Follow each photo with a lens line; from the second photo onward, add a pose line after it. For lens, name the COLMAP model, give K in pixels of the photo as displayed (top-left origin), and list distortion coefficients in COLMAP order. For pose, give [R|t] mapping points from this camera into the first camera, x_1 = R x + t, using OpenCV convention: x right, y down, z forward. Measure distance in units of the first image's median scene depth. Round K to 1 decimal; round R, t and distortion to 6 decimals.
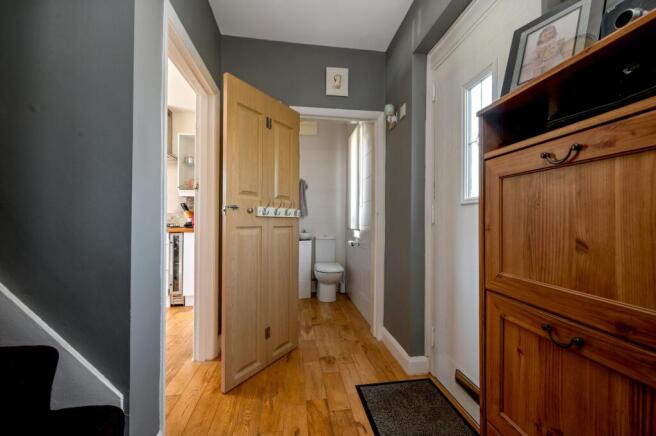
lens RADIAL K [[262.6, 0, 328.4], [0, 262.6, 219.2], [0, 0, 1]] dist [-0.009021, 0.000917]
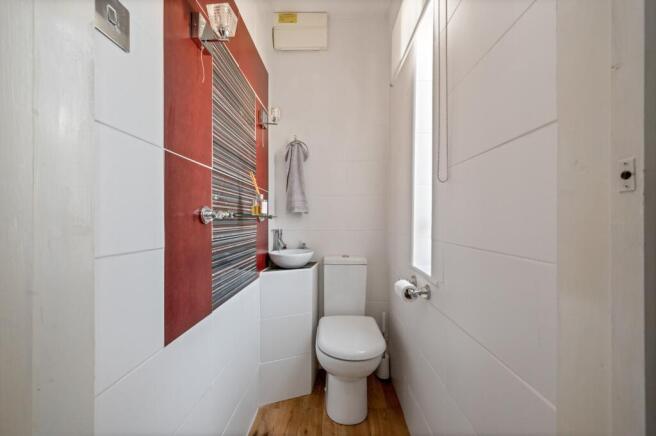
lens RADIAL K [[262.6, 0, 328.4], [0, 262.6, 218.9], [0, 0, 1]] dist [-0.009021, 0.000917]
pose [[0.986776, -0.006196, -0.161973, 0.036636], [0.005672, 0.999977, -0.003698, -0.003574], [0.161992, 0.002730, 0.986788, 0.542173]]
